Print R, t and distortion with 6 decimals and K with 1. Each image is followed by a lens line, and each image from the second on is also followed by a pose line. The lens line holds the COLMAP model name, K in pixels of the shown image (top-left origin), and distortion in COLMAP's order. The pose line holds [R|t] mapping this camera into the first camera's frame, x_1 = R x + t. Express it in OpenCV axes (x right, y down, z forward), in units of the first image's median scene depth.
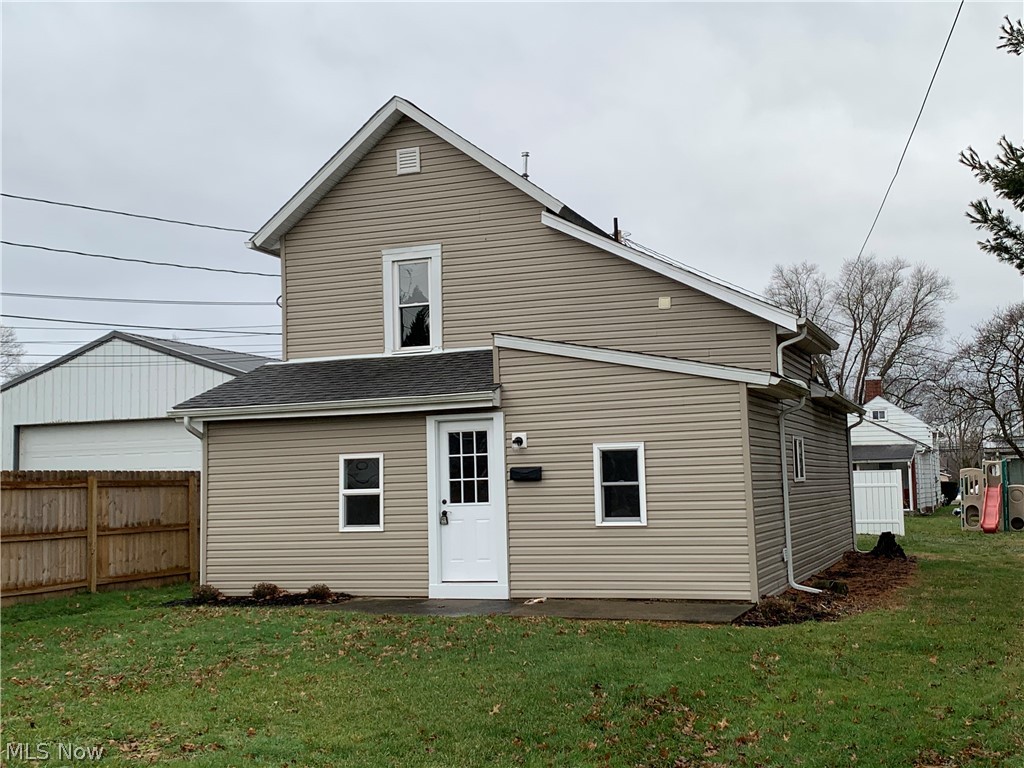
lens RADIAL K [[1241.9, 0, 516.2], [0, 1241.9, 382.4], [0, 0, 1]] dist [0.013452, 0.000000]
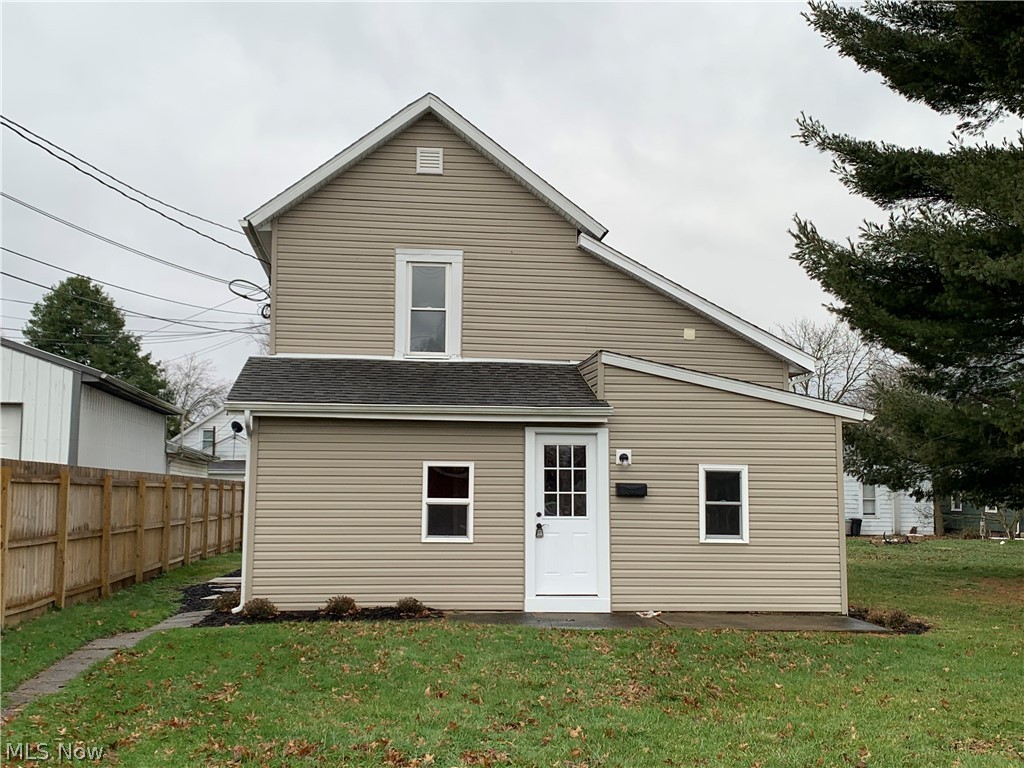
lens RADIAL K [[1241.9, 0, 514.1], [0, 1241.9, 381.2], [0, 0, 1]] dist [0.013452, 0.000000]
pose [[0.891740, 0.079809, 0.445454, -0.512315], [-0.072328, 0.996808, -0.033799, 0.024346], [-0.446730, -0.002079, 0.894666, 0.118797]]
